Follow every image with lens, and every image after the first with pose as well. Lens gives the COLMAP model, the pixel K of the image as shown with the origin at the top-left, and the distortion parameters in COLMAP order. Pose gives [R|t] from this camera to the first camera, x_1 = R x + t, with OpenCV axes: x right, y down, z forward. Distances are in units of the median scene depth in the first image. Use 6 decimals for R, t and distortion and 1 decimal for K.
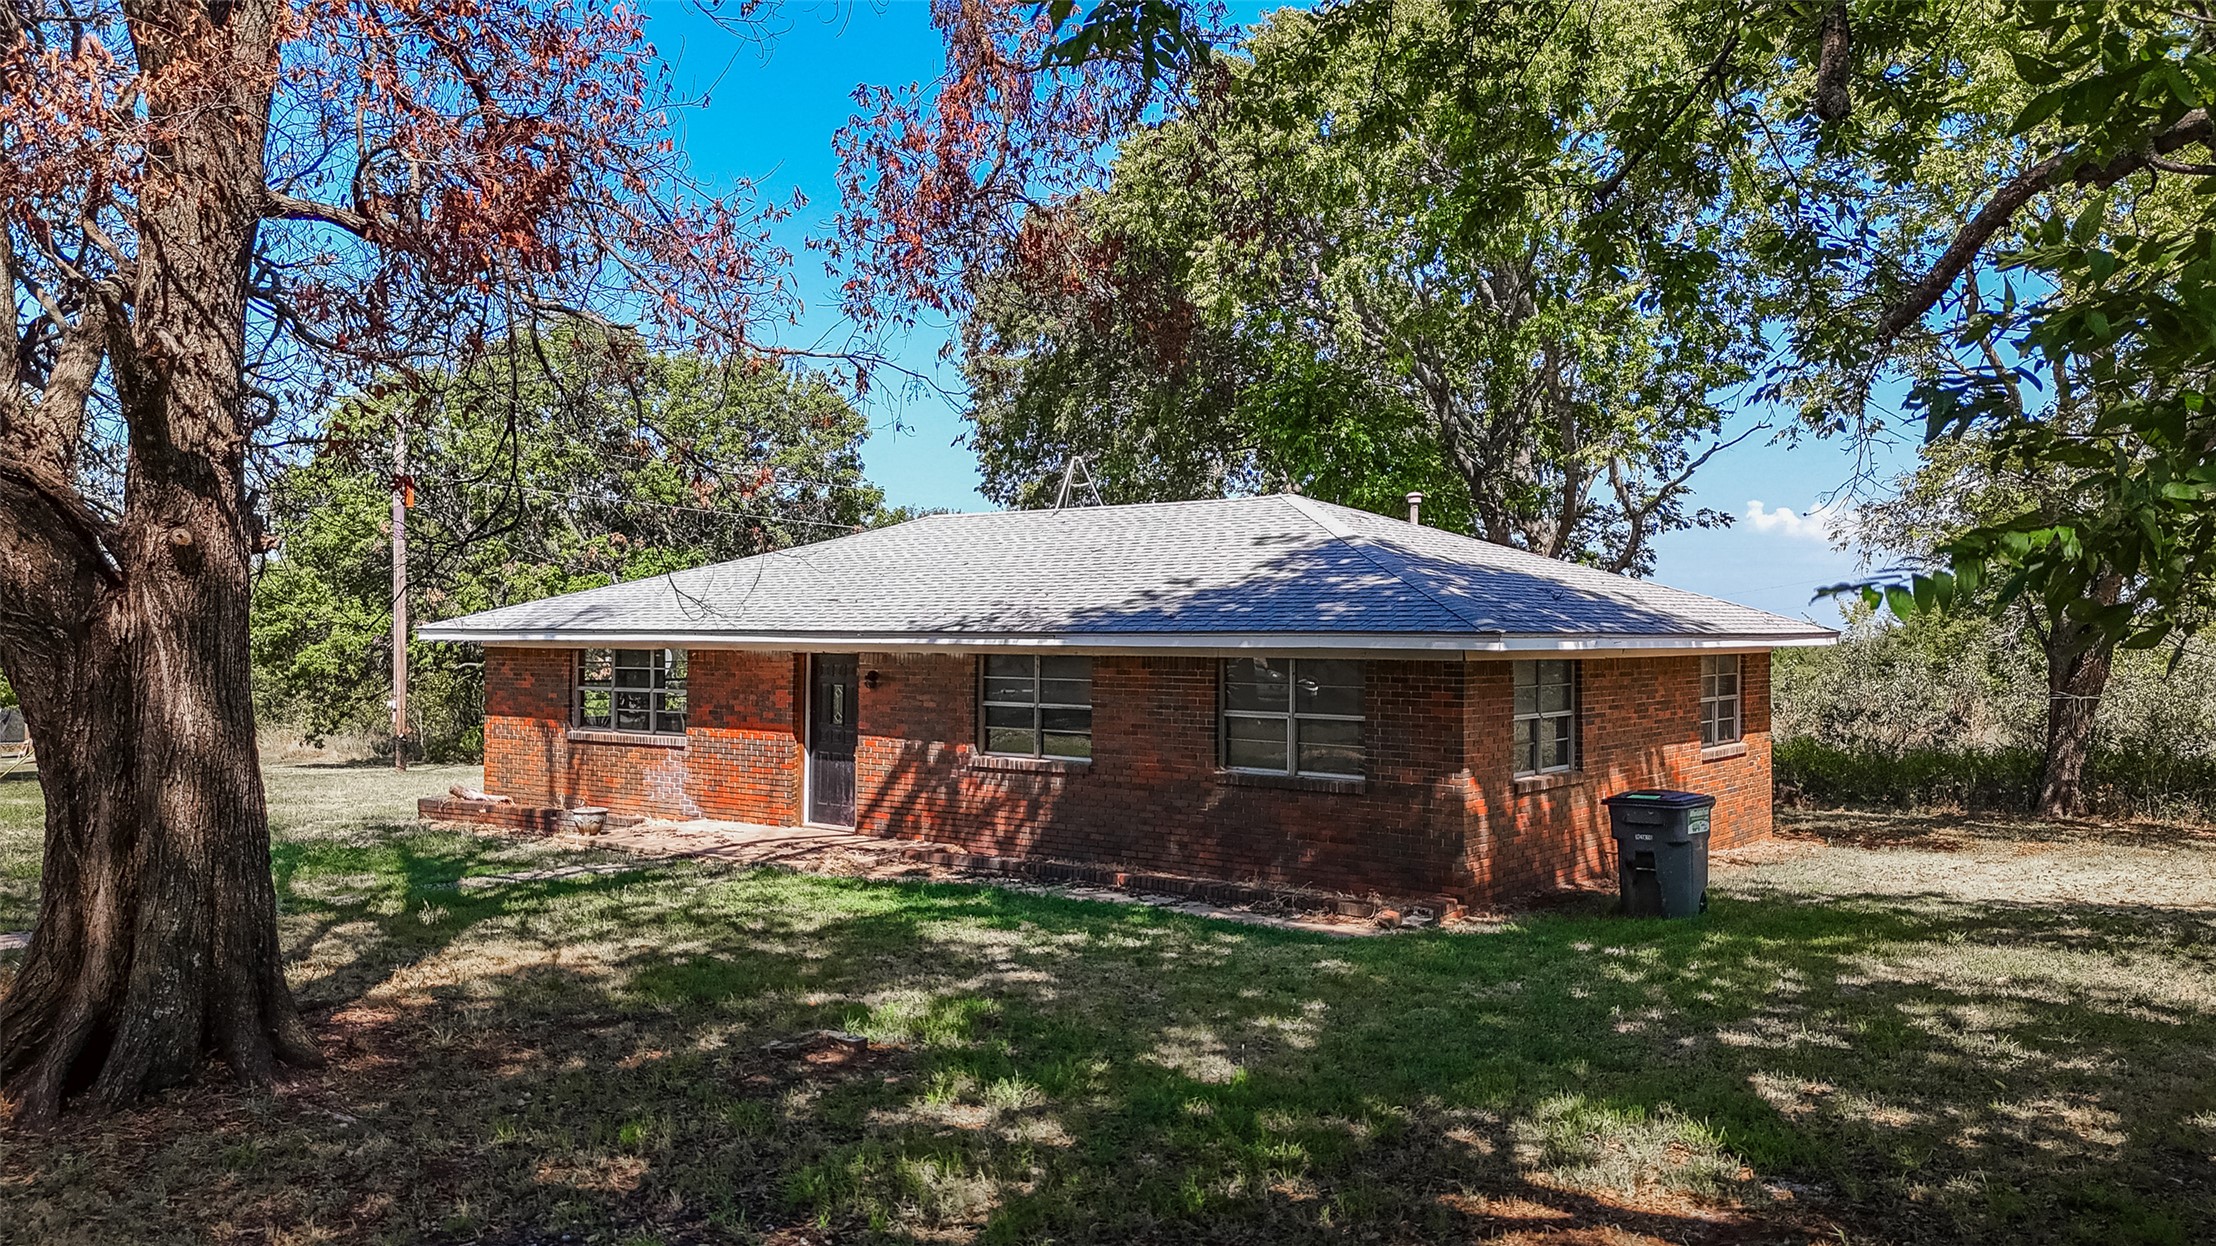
lens RADIAL K [[1682.3, 0, 1108.0], [0, 1682.3, 623.0], [0, 0, 1]] dist [0.050231, -0.047472]
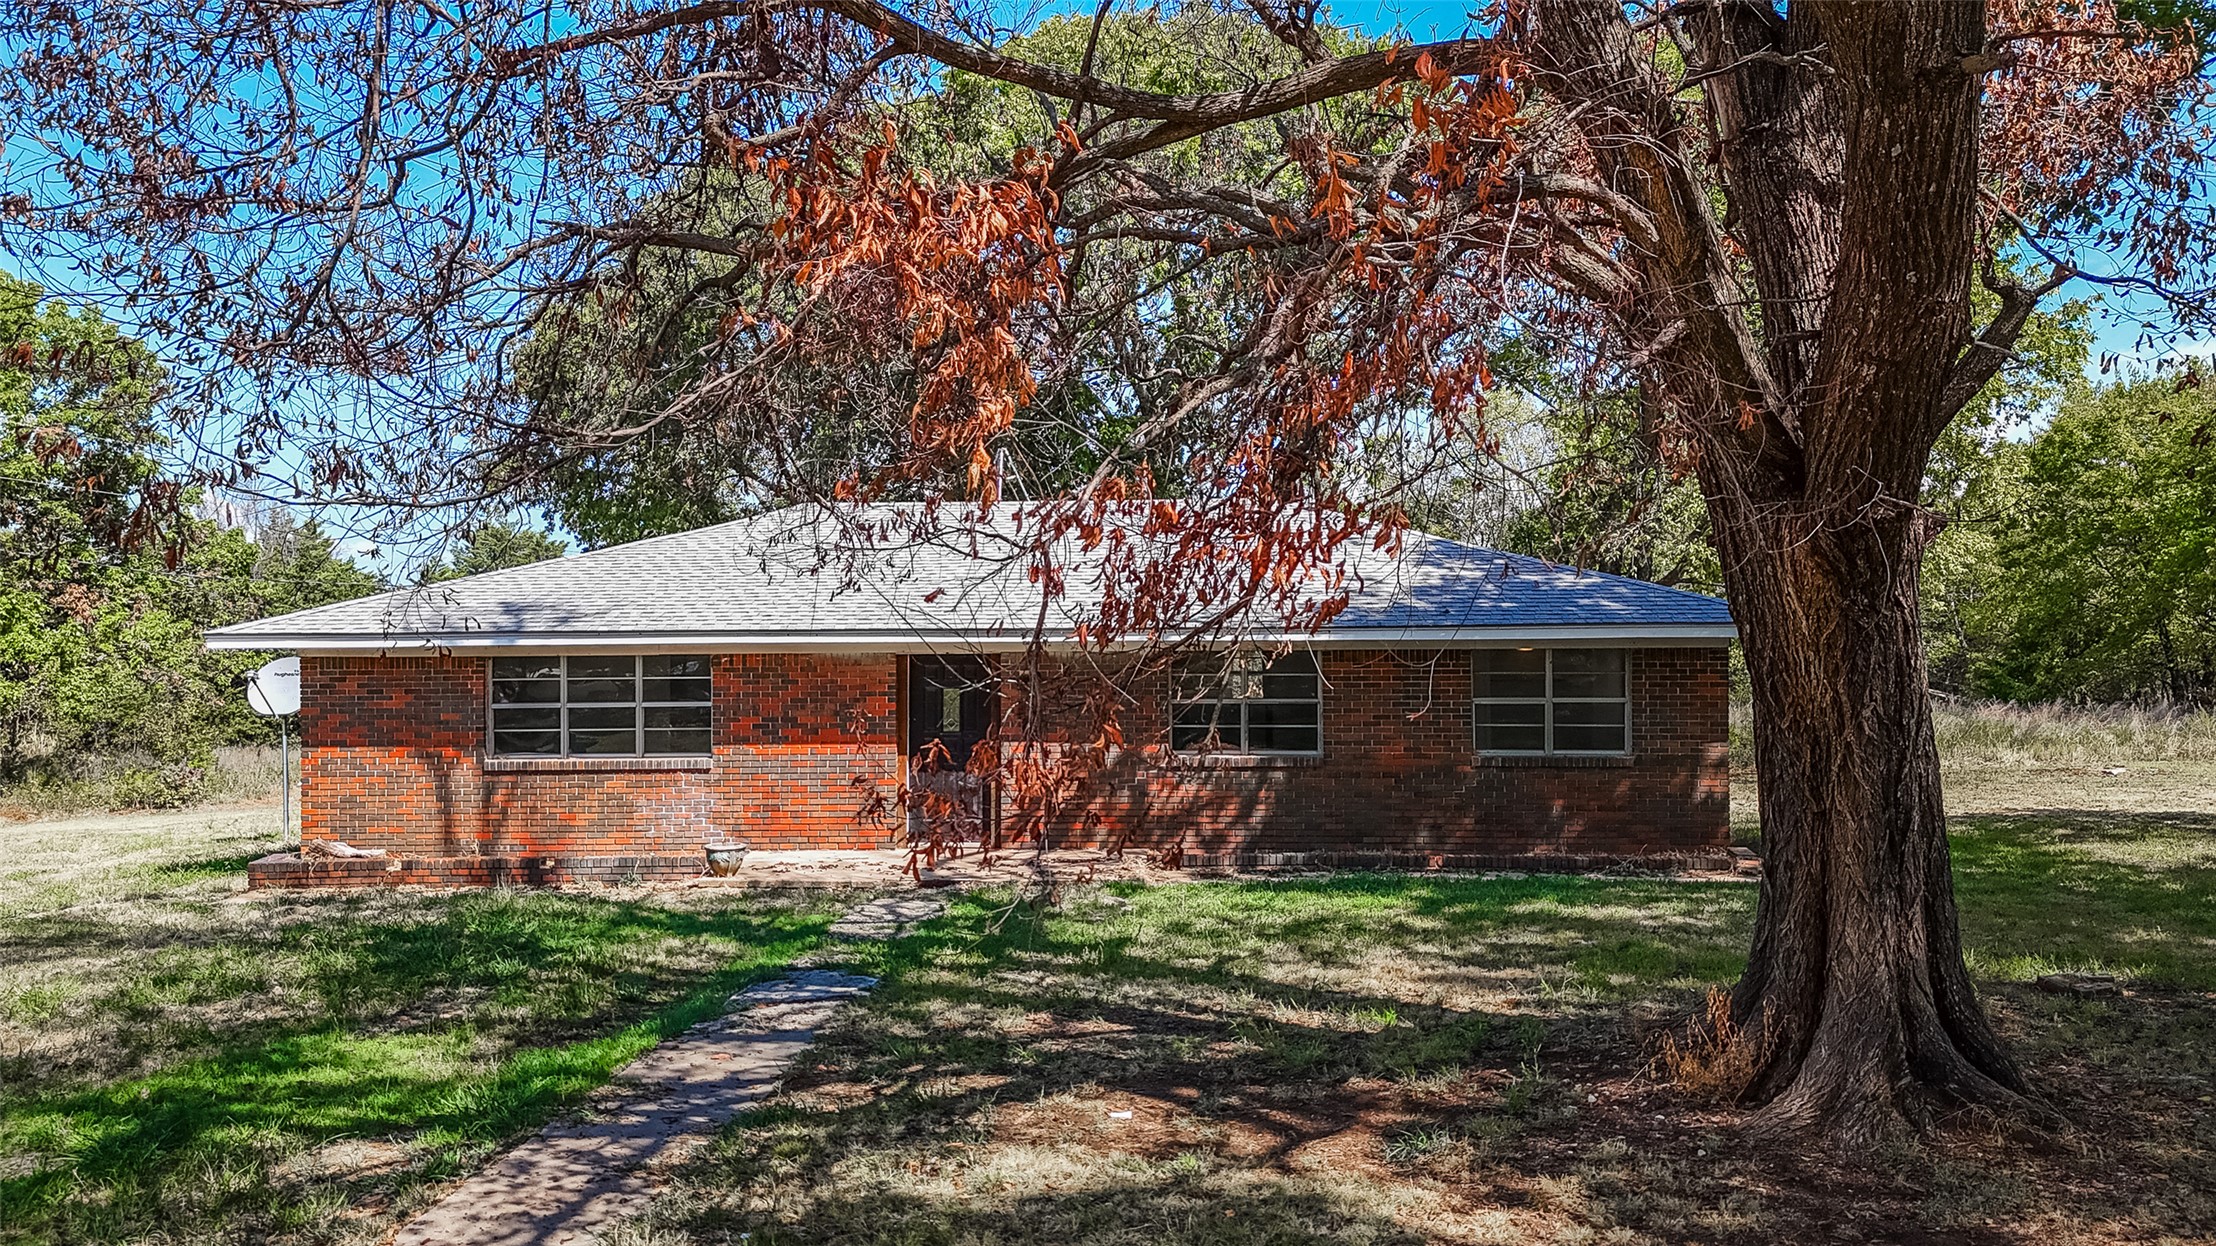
lens RADIAL K [[1682.3, 0, 1108.0], [0, 1682.3, 623.0], [0, 0, 1]] dist [0.050231, -0.047472]
pose [[0.815103, -0.009226, 0.579243, -0.637341], [0.007095, 0.999957, 0.005943, -0.003733], [-0.579273, -0.000734, 0.815133, 0.215874]]
